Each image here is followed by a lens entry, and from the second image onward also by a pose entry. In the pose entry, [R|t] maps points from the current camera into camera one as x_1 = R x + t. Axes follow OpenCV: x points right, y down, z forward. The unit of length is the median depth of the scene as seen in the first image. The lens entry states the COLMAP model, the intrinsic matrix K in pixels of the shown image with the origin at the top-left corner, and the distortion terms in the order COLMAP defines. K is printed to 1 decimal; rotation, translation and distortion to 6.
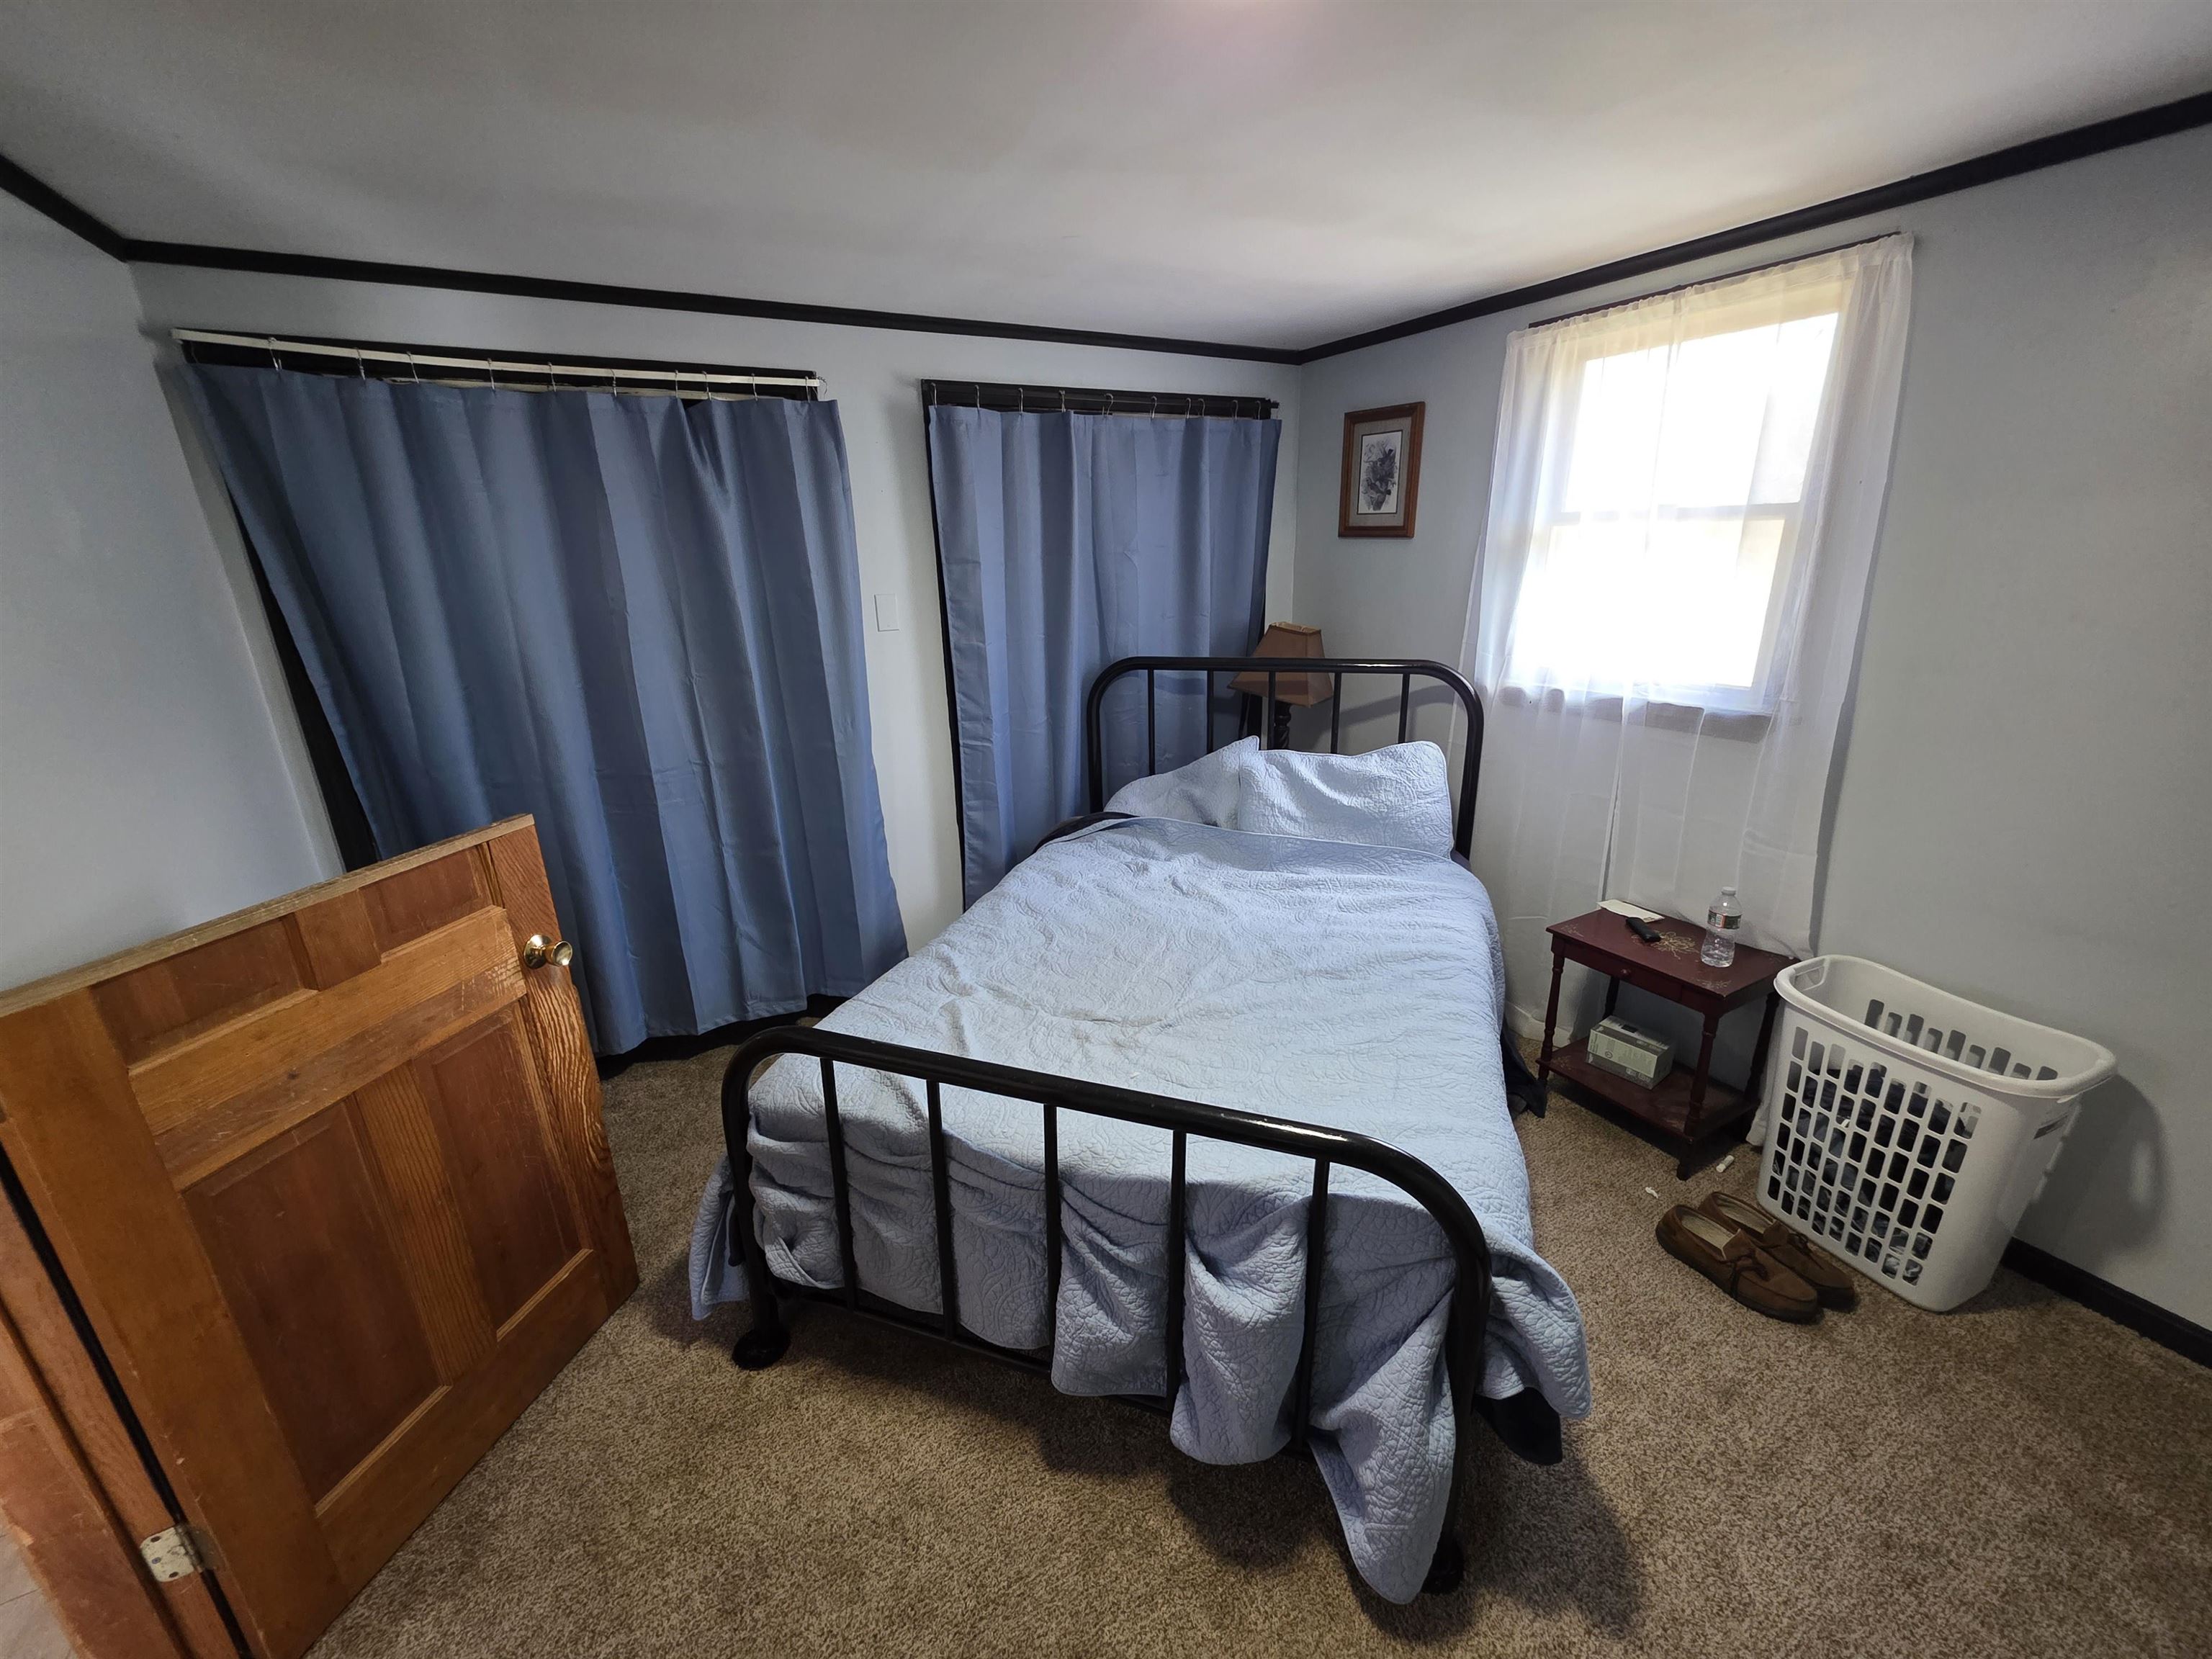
lens RADIAL K [[887.8, 0, 1106.0], [0, 887.8, 829.5], [0, 0, 1]] dist [-0.001344, -0.000156]
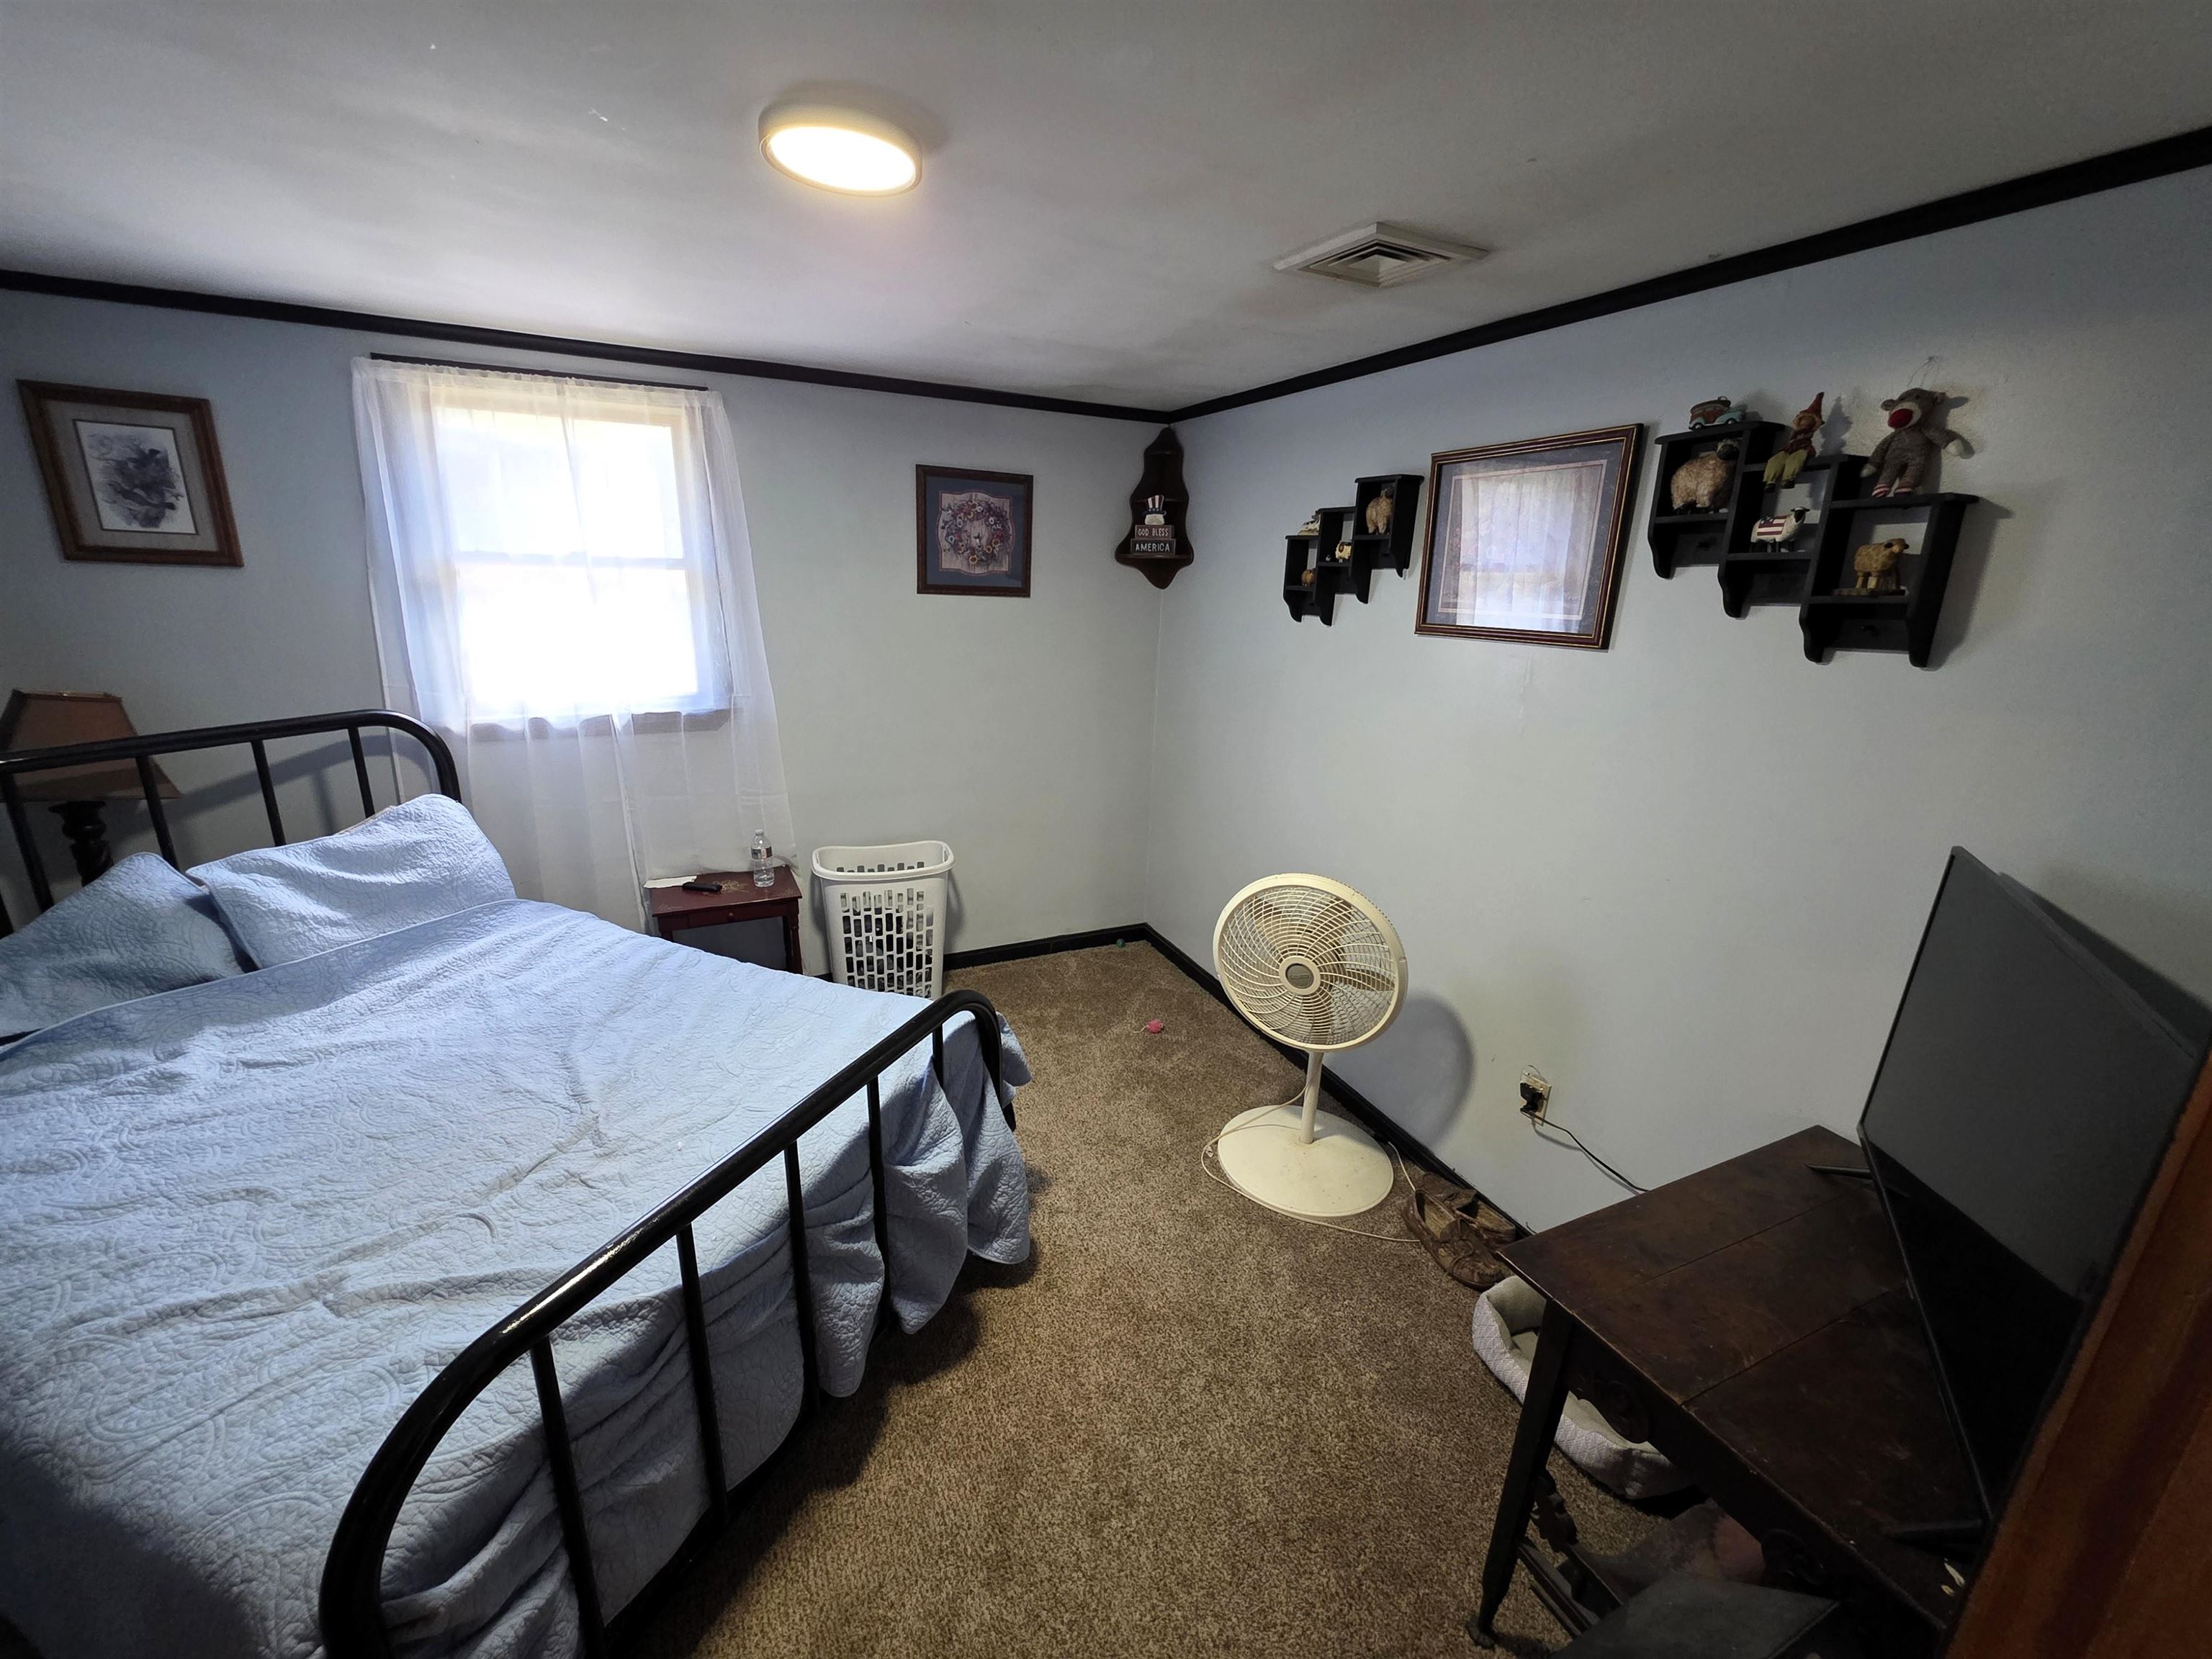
lens RADIAL K [[886.0, 0, 1101.9], [0, 886.0, 833.4], [0, 0, 1]] dist [0.001811, 0.000476]
pose [[0.057058, -0.256235, 0.964929, -0.527610], [0.277731, 0.932427, 0.231181, -0.086971], [-0.958963, 0.254800, 0.124367, 0.252195]]
